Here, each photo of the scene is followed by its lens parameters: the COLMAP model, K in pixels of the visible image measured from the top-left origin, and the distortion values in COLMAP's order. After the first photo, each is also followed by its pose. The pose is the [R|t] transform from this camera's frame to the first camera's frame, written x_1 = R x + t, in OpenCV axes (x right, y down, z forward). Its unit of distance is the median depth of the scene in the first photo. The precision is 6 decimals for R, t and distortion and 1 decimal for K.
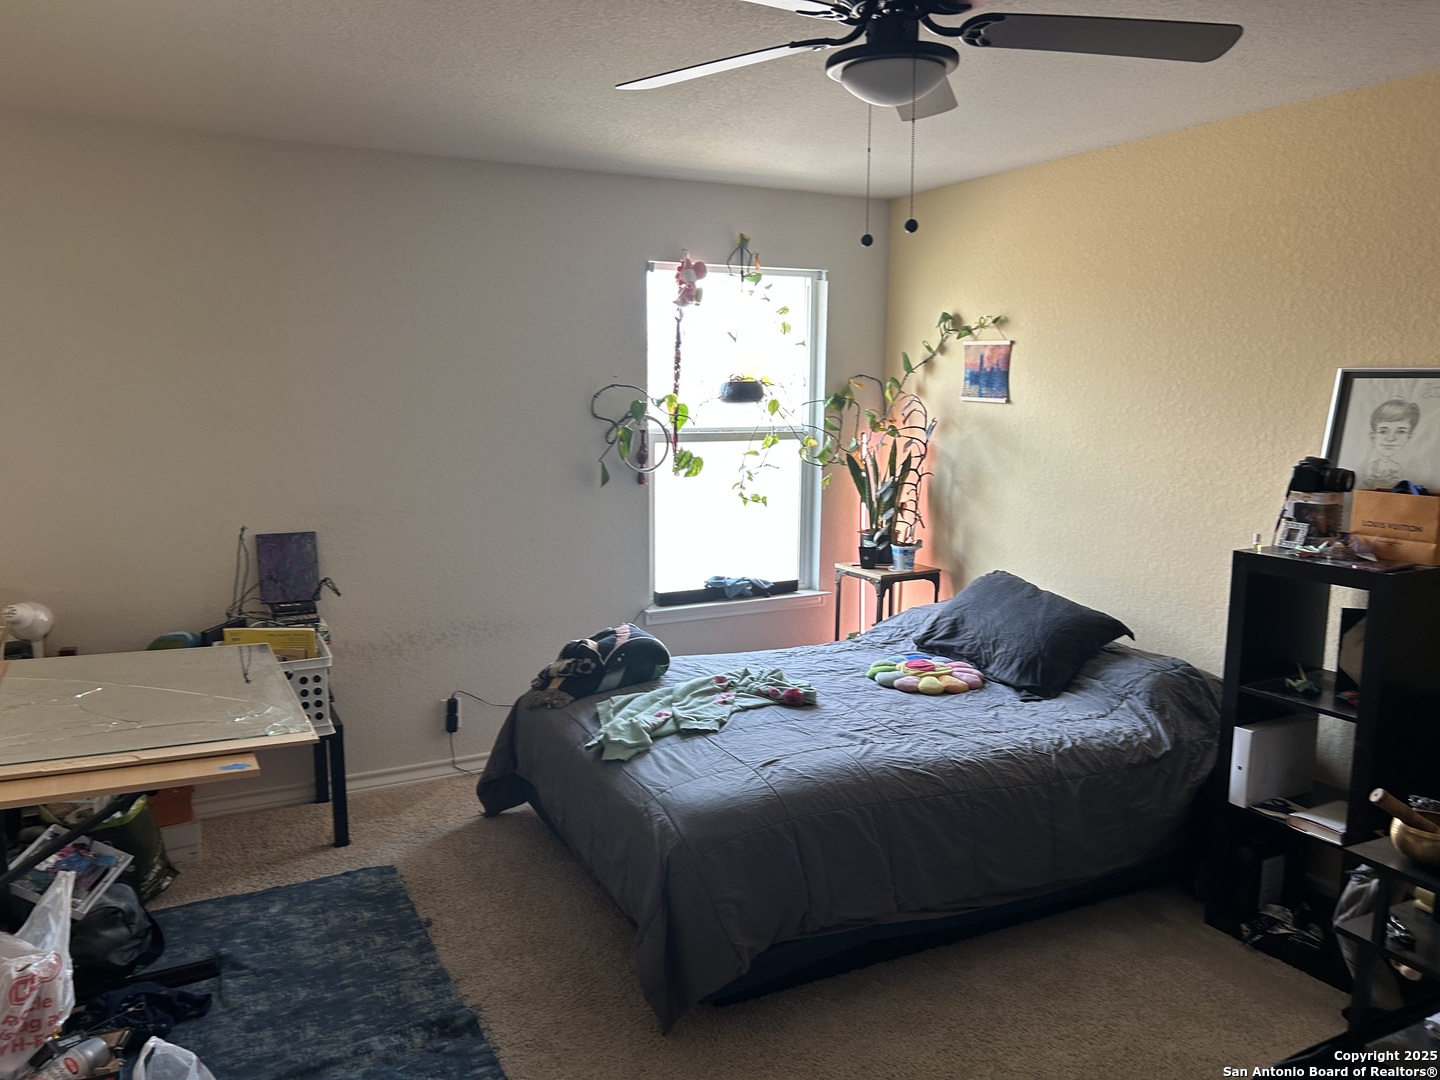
lens RADIAL K [[1083.9, 0, 714.4], [0, 1083.9, 544.9], [0, 0, 1]] dist [0.062494, -0.070922]
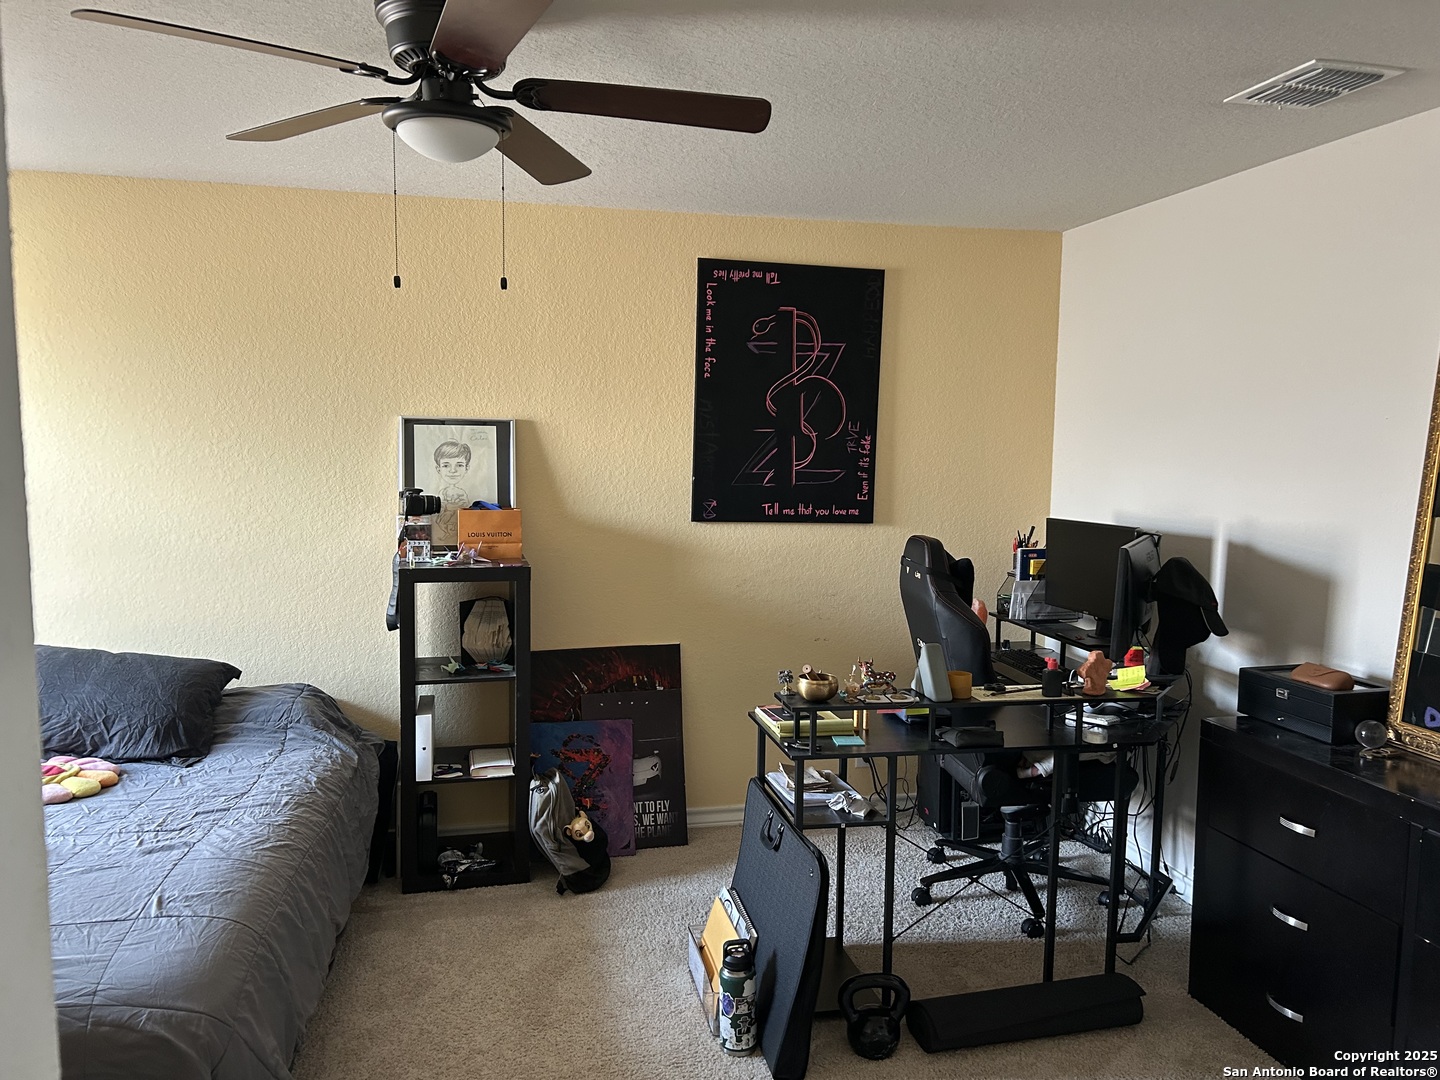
lens RADIAL K [[1083.9, 0, 712.2], [0, 1083.9, 542.8], [0, 0, 1]] dist [0.062494, -0.070922]
pose [[0.254123, -0.096326, 0.962363, -0.516720], [0.133888, 0.988951, 0.063633, -0.047543], [-0.957860, 0.112678, 0.264212, 0.331159]]
